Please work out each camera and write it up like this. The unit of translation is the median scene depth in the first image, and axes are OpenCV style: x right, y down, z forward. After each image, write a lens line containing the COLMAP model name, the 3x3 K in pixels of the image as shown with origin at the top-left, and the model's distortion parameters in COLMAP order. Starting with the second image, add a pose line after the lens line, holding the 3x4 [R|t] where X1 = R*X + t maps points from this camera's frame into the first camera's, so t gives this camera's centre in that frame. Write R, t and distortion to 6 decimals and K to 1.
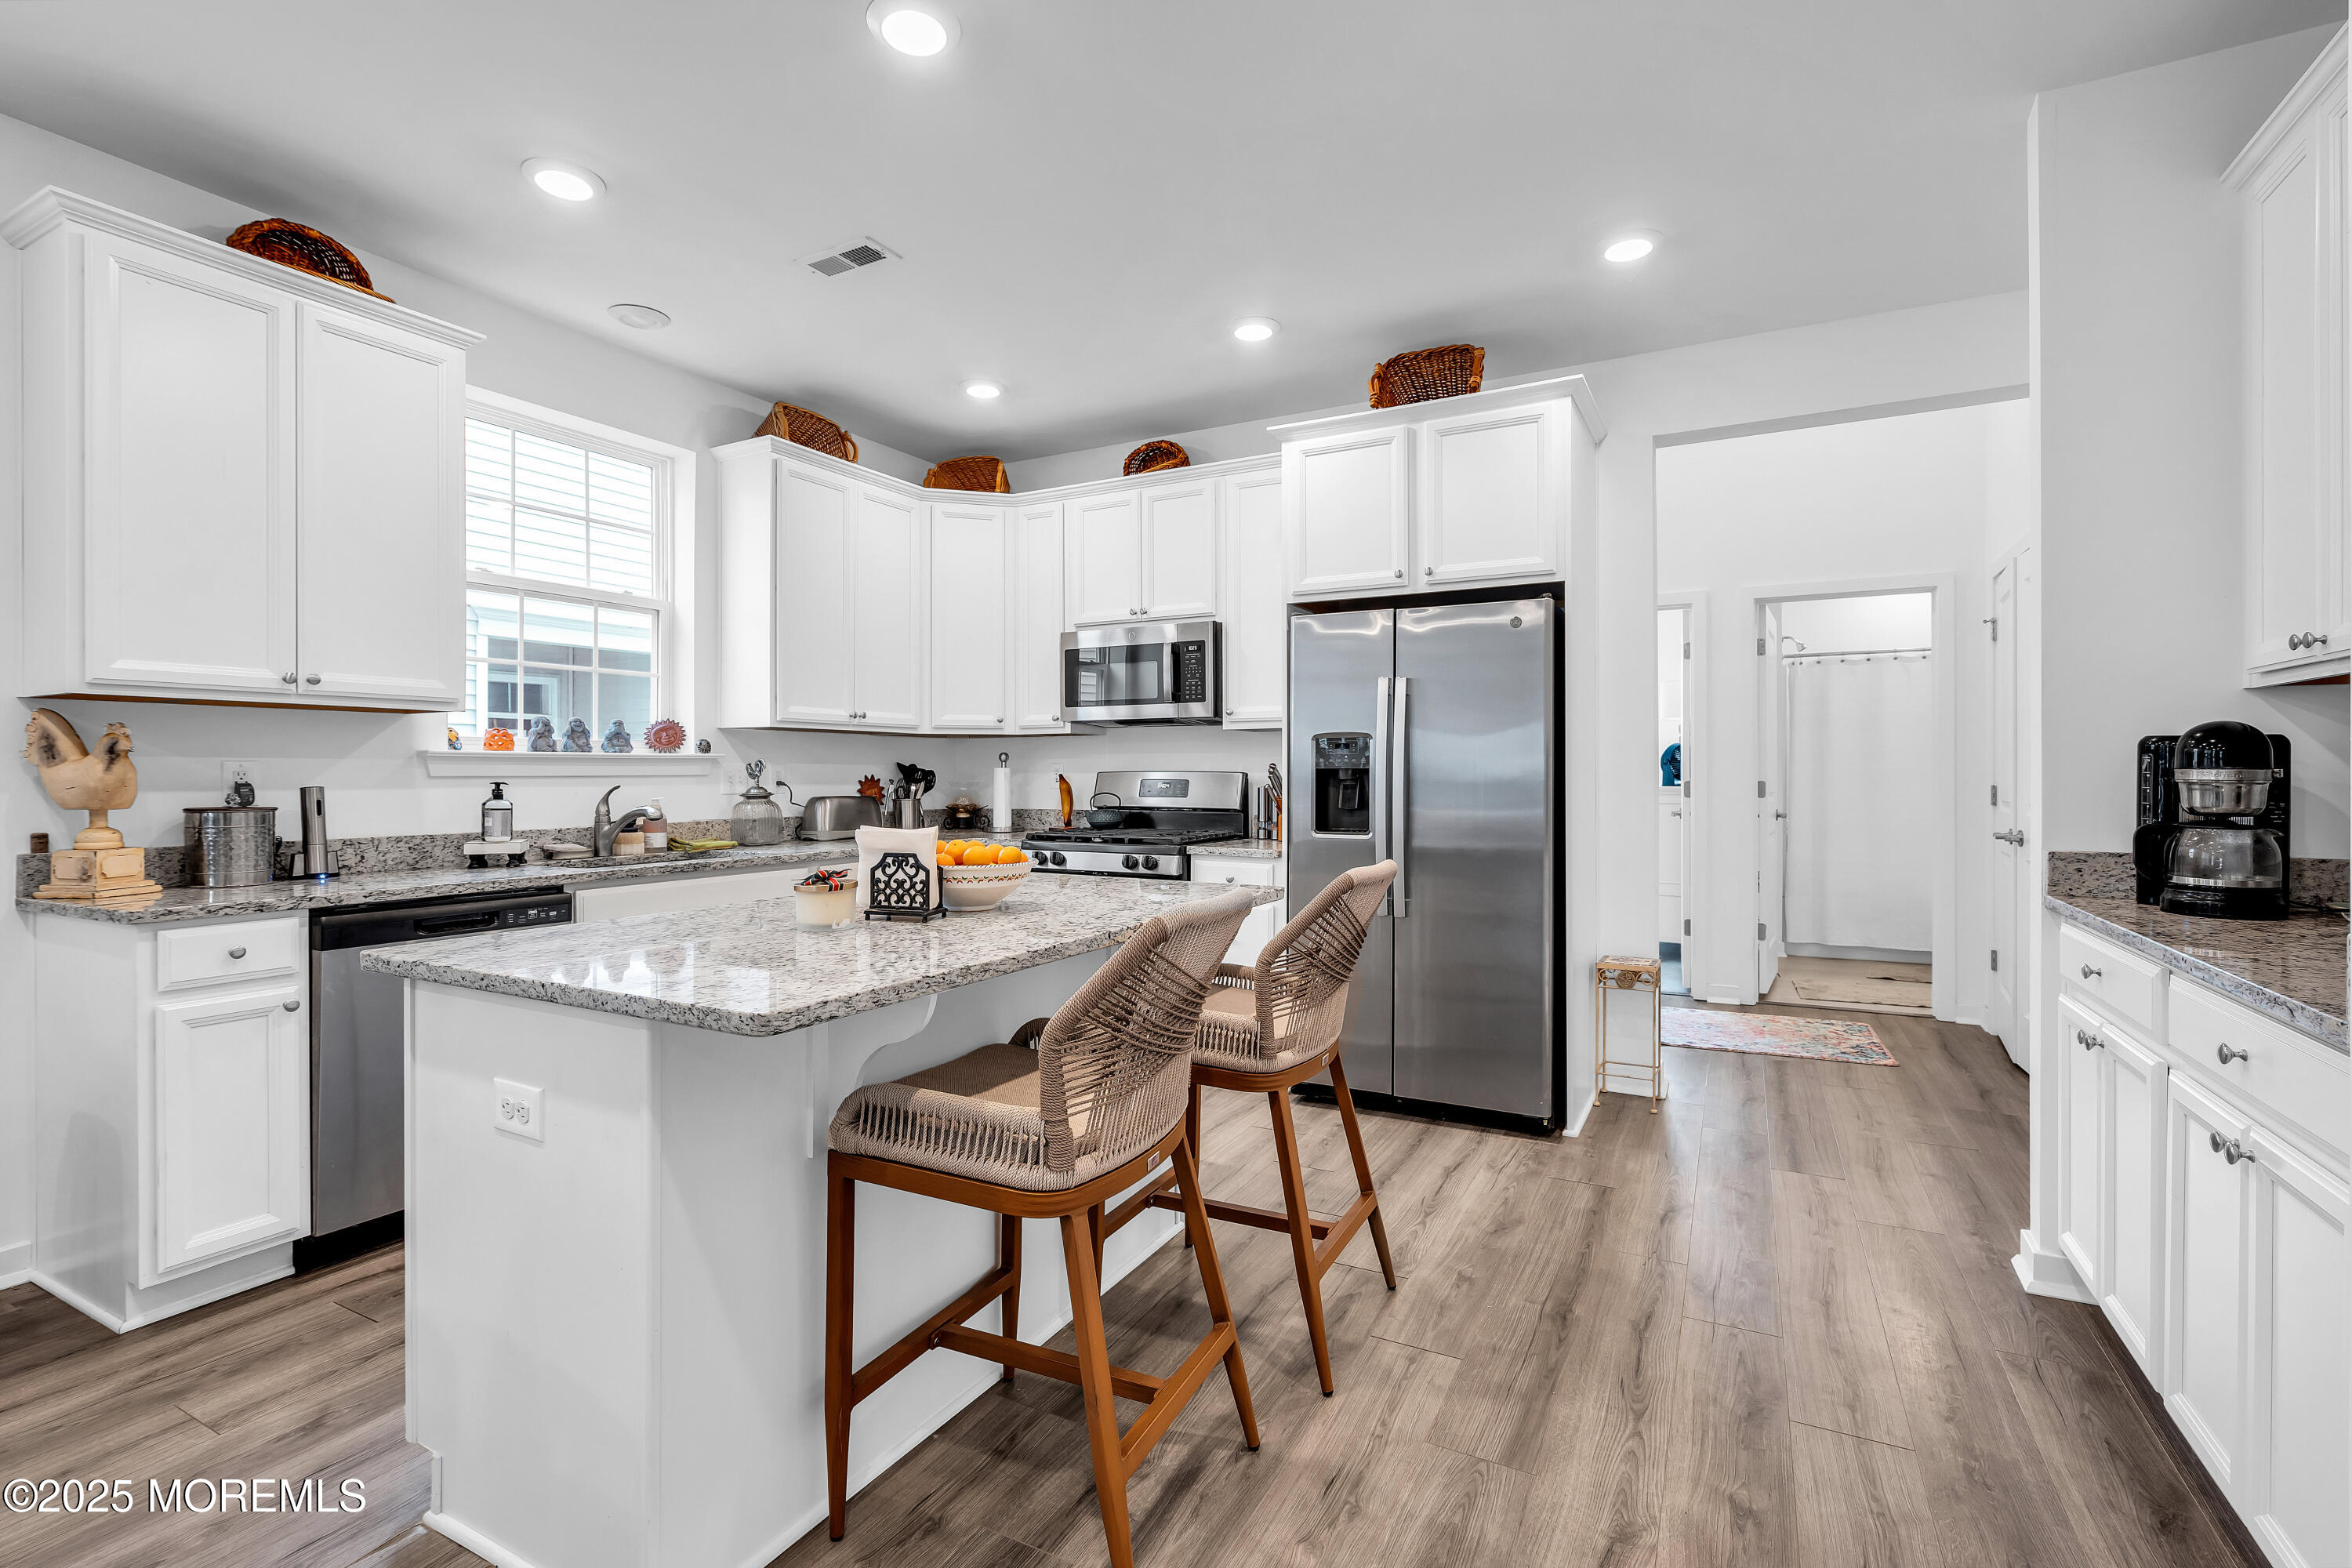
lens RADIAL K [[1064.0, 0, 1177.4], [0, 1064.0, 771.3], [0, 0, 1]] dist [-0.003661, 0.000259]
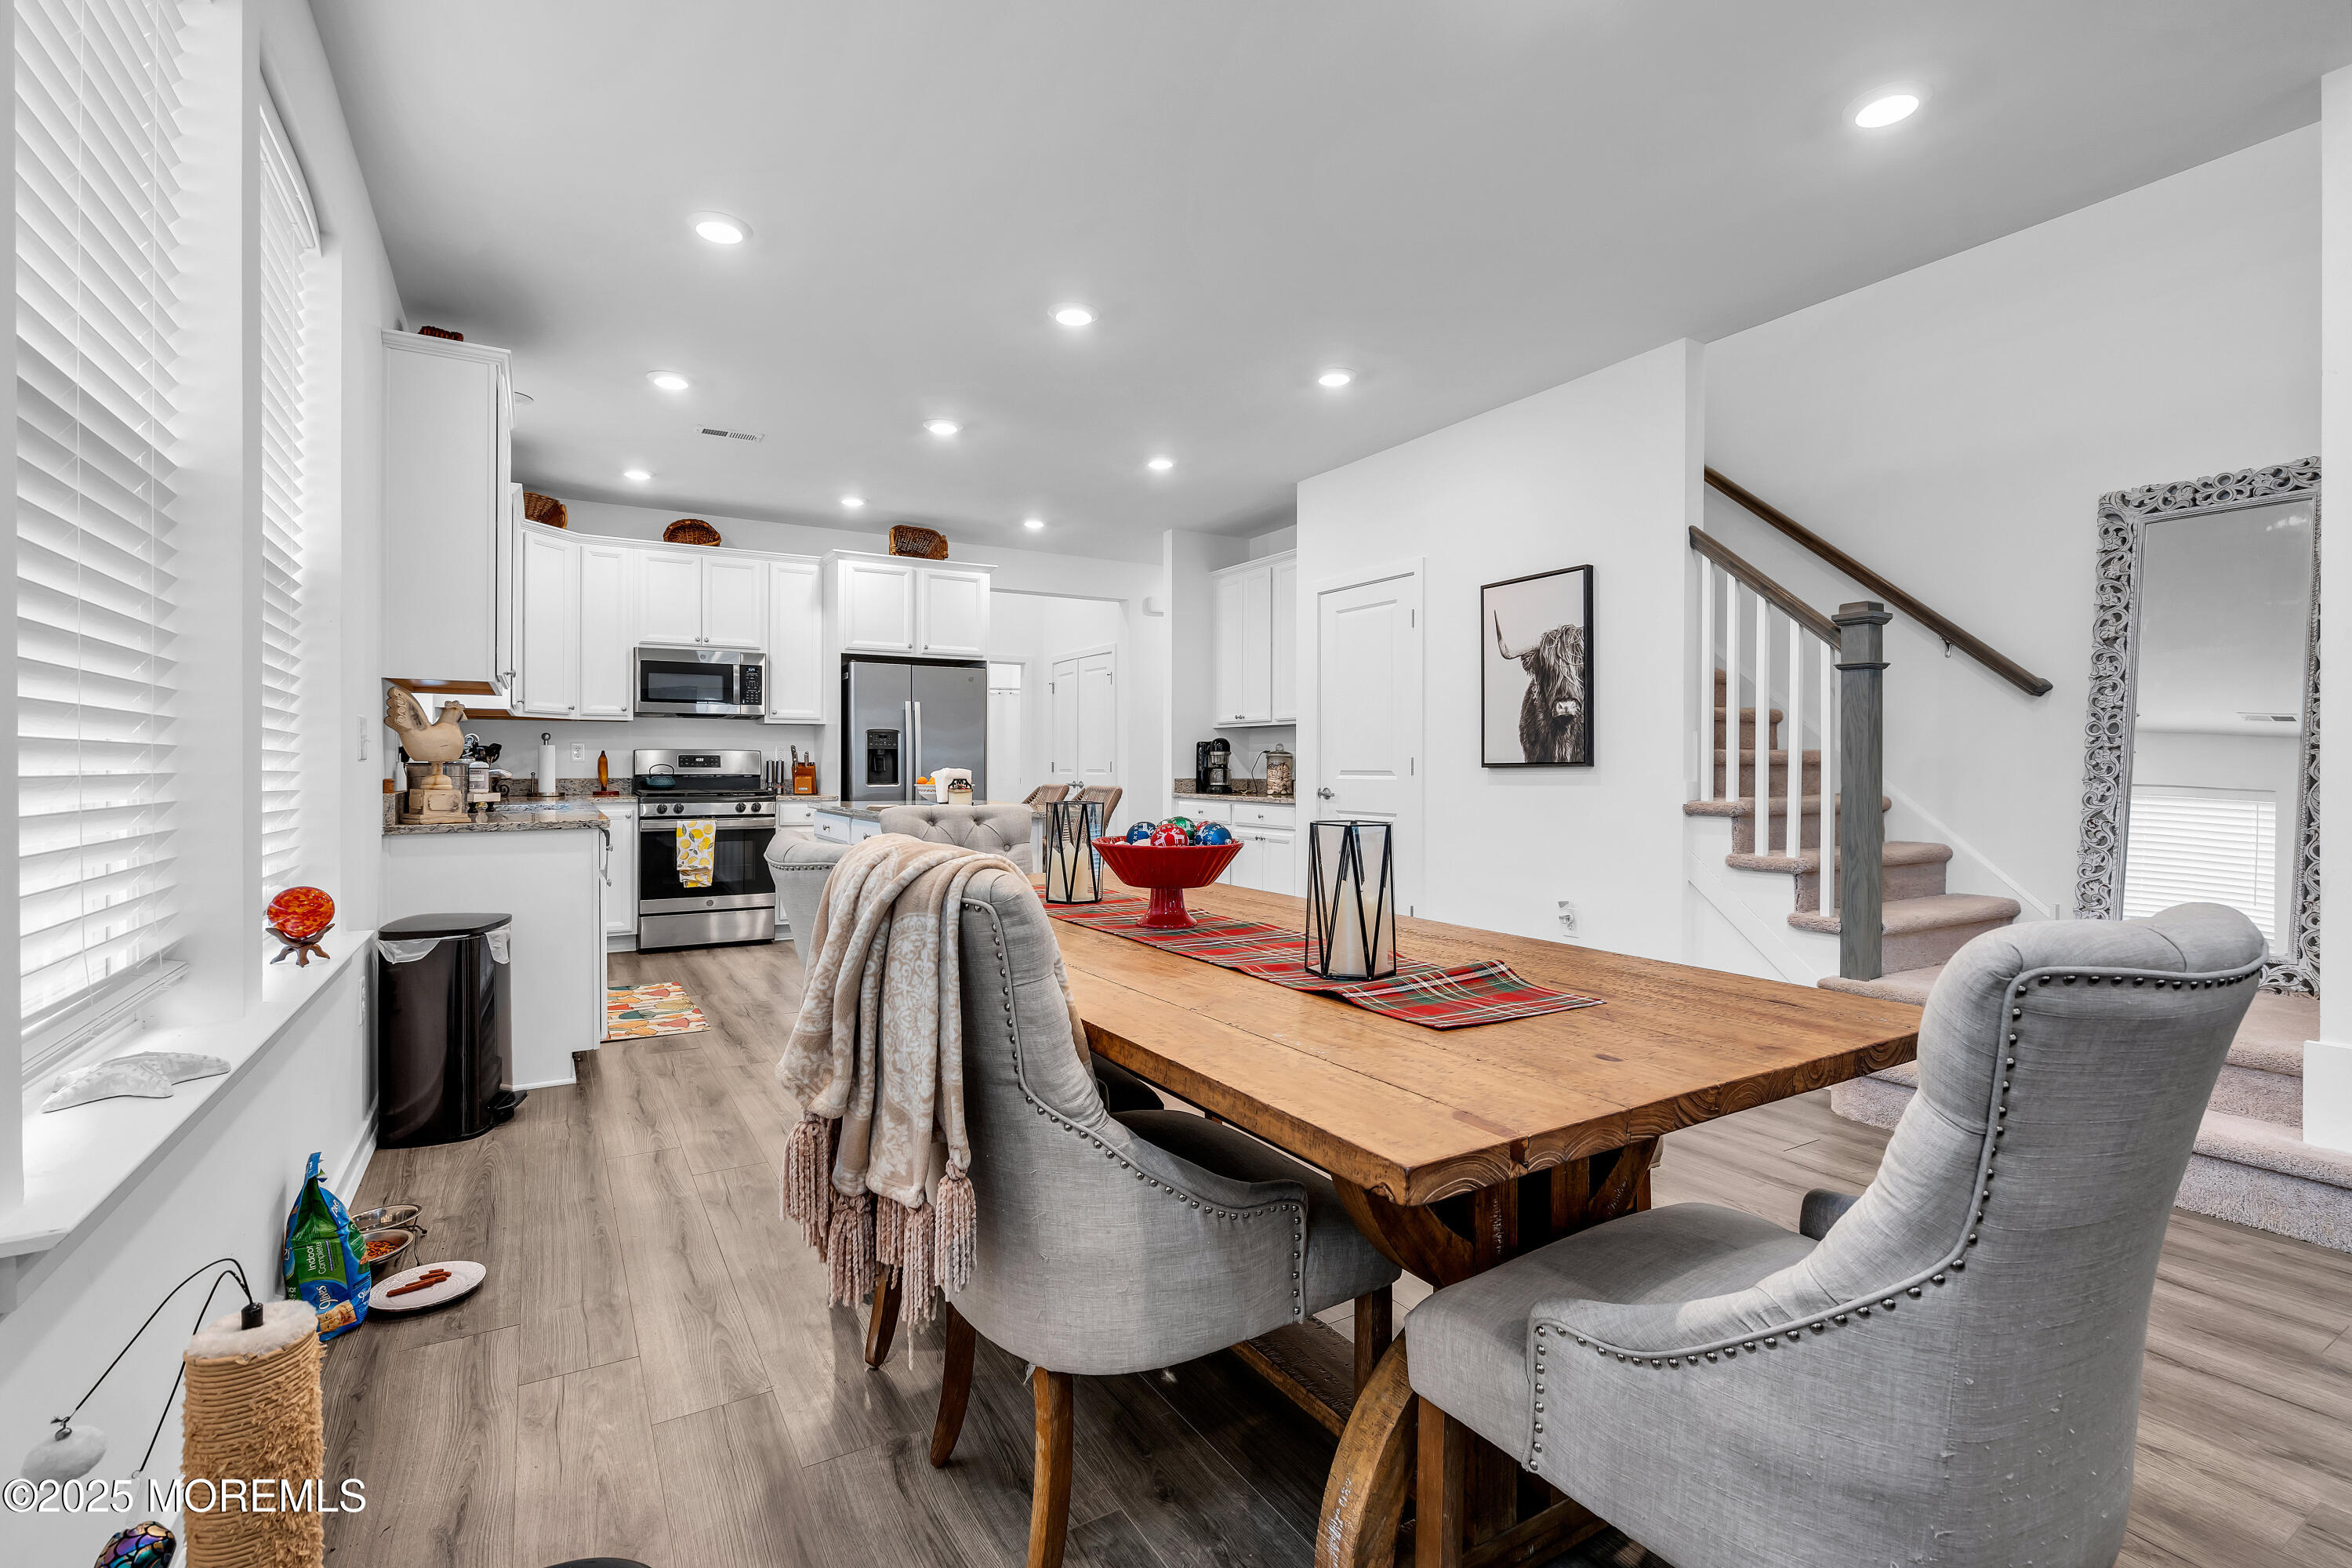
lens RADIAL K [[1064.0, 0, 1177.4], [0, 1064.0, 771.3], [0, 0, 1]] dist [-0.003661, 0.000259]
pose [[0.514474, -0.001437, 0.857505, -1.149744], [-0.003968, 0.999984, 0.004057, 0.026479], [-0.857497, -0.005490, 0.514460, -0.372832]]
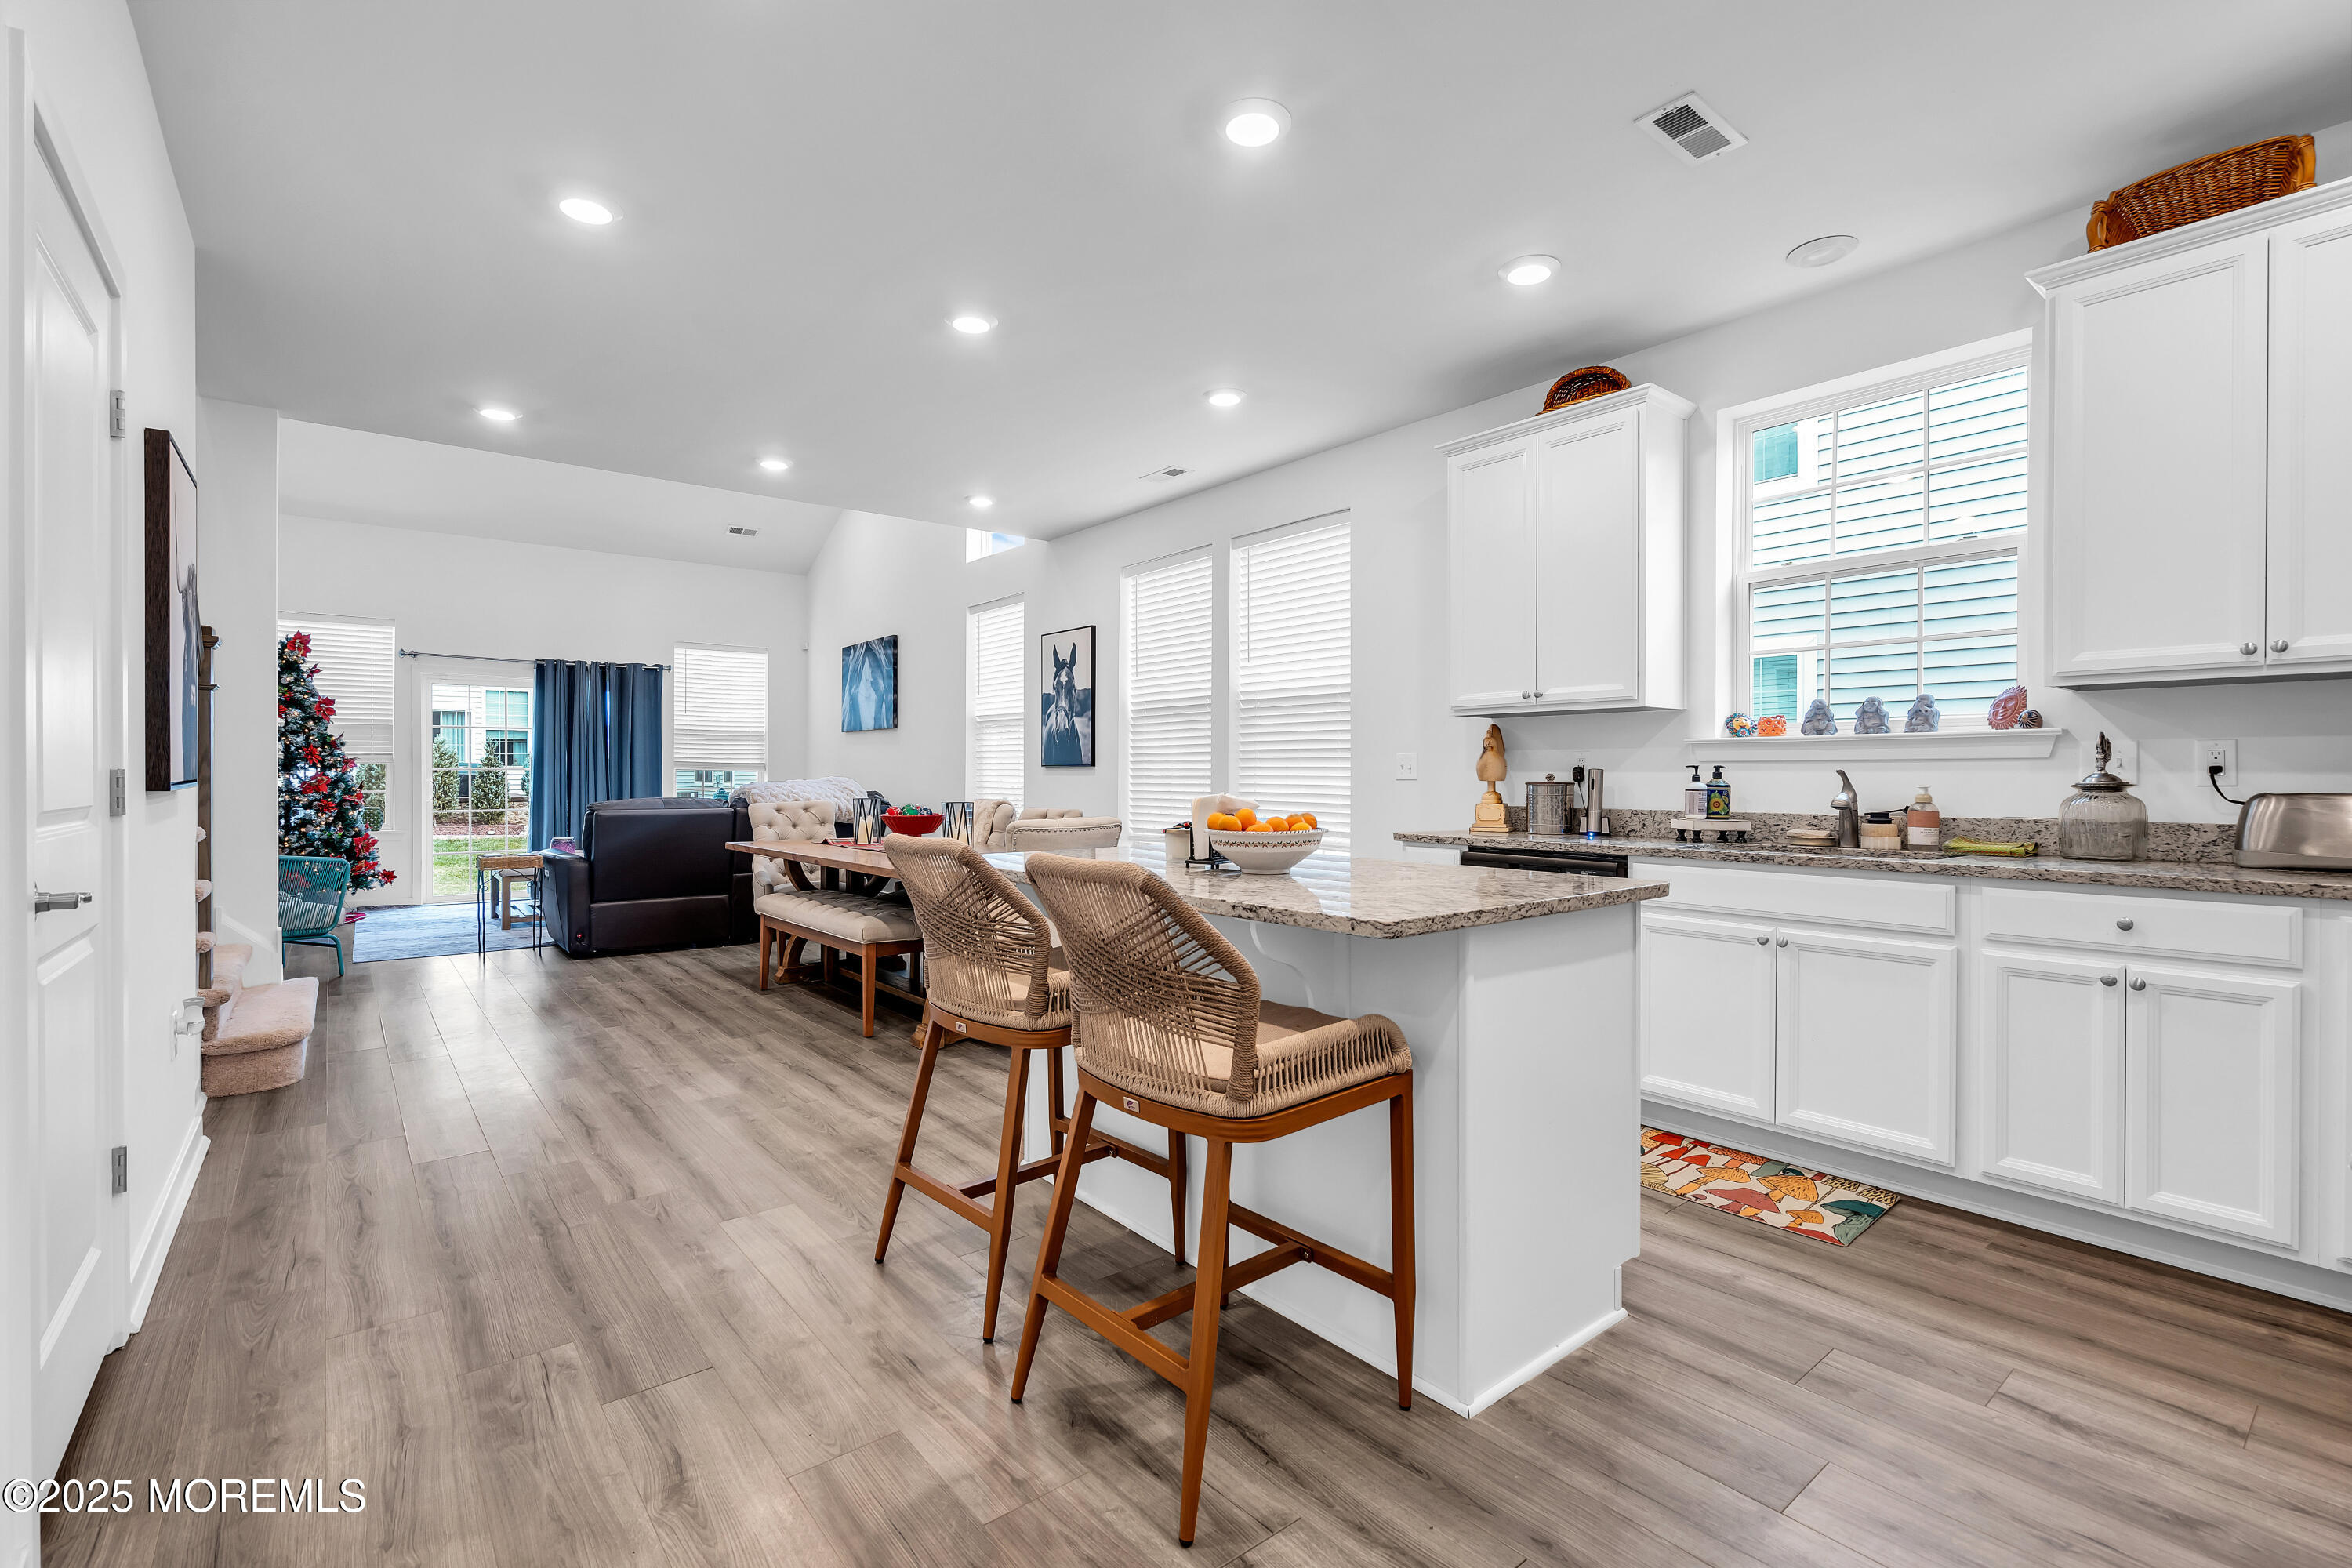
lens RADIAL K [[1058.1, 0, 1176.3], [0, 1058.1, 776.2], [0, 0, 1]] dist [-0.001784, 0.000311]
pose [[-0.393932, 0.003446, -0.919133, 0.509880], [0.001719, 0.999994, 0.003013, 0.014603], [0.919138, -0.000393, -0.393935, 0.807822]]
